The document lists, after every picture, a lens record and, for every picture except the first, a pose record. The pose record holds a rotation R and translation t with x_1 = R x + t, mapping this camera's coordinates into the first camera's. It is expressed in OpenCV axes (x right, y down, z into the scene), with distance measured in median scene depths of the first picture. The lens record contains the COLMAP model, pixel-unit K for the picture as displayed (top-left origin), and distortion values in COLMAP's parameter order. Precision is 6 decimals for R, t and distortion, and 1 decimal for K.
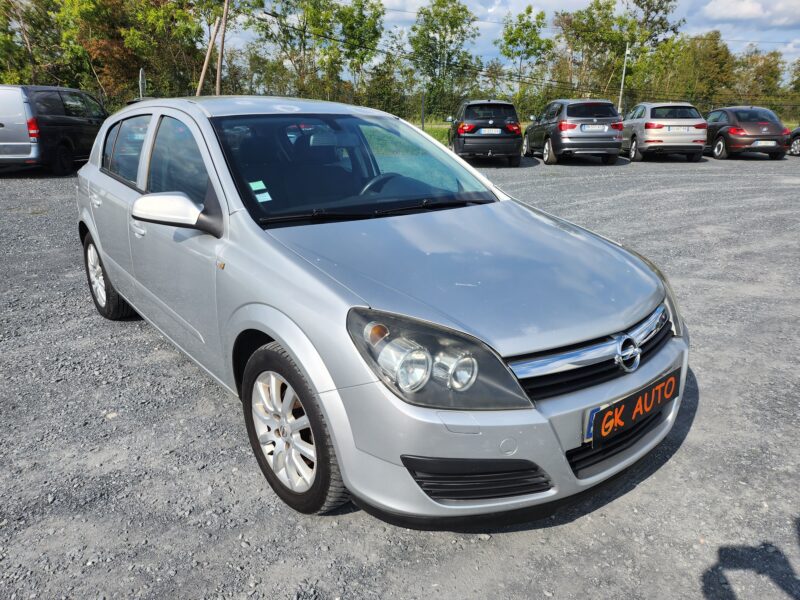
lens RADIAL K [[703.8, 0, 400.0], [0, 703.8, 300.0], [0, 0, 1]] dist [0.015056, 0.004246]
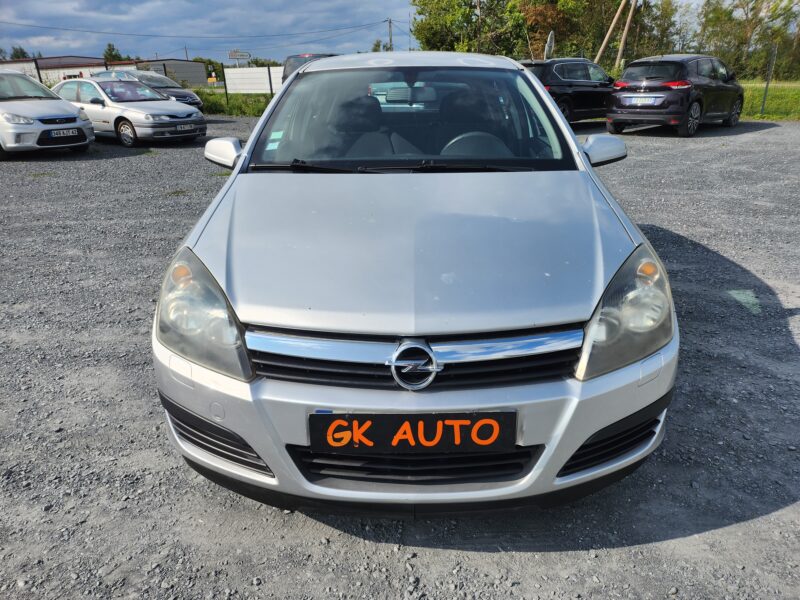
lens RADIAL K [[703.8, 0, 400.0], [0, 703.8, 300.0], [0, 0, 1]] dist [0.015056, 0.004246]
pose [[0.670239, 0.207618, -0.712512, 0.763072], [-0.174666, 0.977233, 0.120451, -0.080863], [0.721298, 0.043720, 0.691243, 0.382696]]
